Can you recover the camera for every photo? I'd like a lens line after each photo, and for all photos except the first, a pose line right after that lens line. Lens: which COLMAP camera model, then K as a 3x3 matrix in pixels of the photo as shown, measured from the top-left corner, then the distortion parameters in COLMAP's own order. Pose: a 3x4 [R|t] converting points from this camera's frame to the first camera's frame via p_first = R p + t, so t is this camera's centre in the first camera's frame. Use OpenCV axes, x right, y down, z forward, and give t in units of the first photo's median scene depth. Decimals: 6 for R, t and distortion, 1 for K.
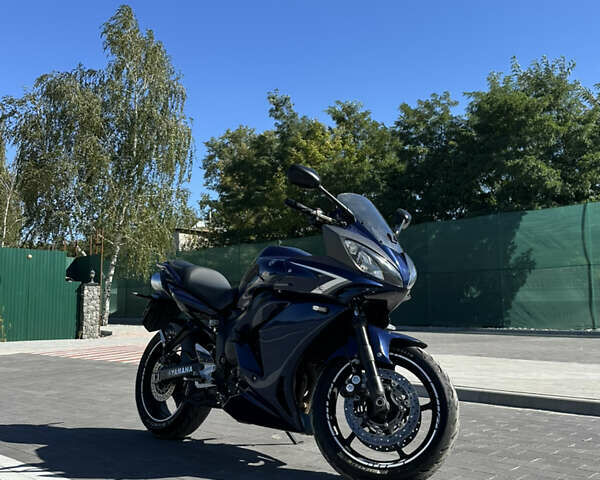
lens RADIAL K [[655.8, 0, 300.0], [0, 655.8, 240.0], [0, 0, 1]] dist [0.101498, -0.005239]
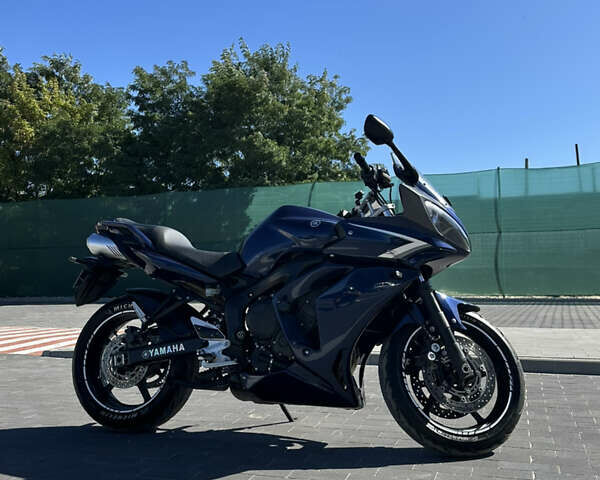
lens RADIAL K [[658.7, 0, 300.0], [0, 658.7, 240.0], [0, 0, 1]] dist [0.051579, -0.020035]
pose [[0.898048, 0.018651, 0.439503, -0.387962], [-0.037327, 0.998728, 0.033888, 0.023342], [-0.438312, -0.046838, 0.897602, 0.175664]]
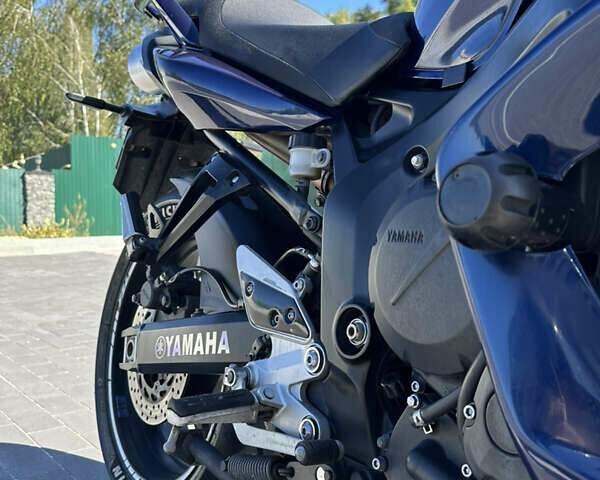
lens RADIAL K [[655.8, 0, 300.0], [0, 655.8, 240.0], [0, 0, 1]] dist [0.101498, -0.005239]
pose [[0.989208, 0.004039, -0.146461, -0.094981], [0.018193, 0.988498, 0.150136, 0.113093], [0.145383, -0.151180, 0.977757, 0.730536]]
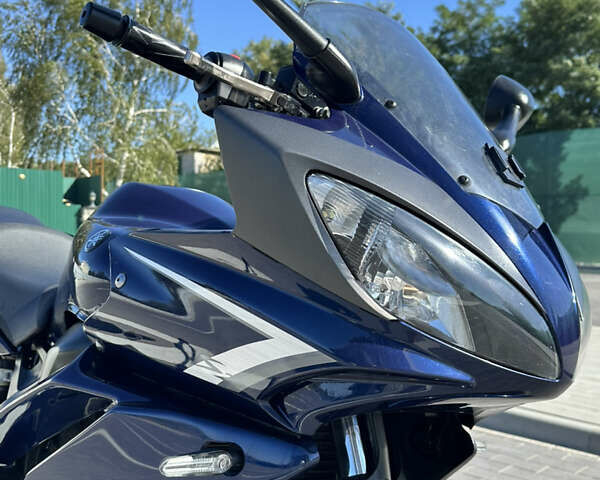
lens RADIAL K [[655.8, 0, 300.0], [0, 655.8, 240.0], [0, 0, 1]] dist [0.101498, -0.005239]
pose [[0.999169, 0.011762, -0.039024, 0.057667], [-0.007026, 0.992828, 0.119346, -0.003459], [0.040147, -0.118973, 0.992086, 0.593328]]
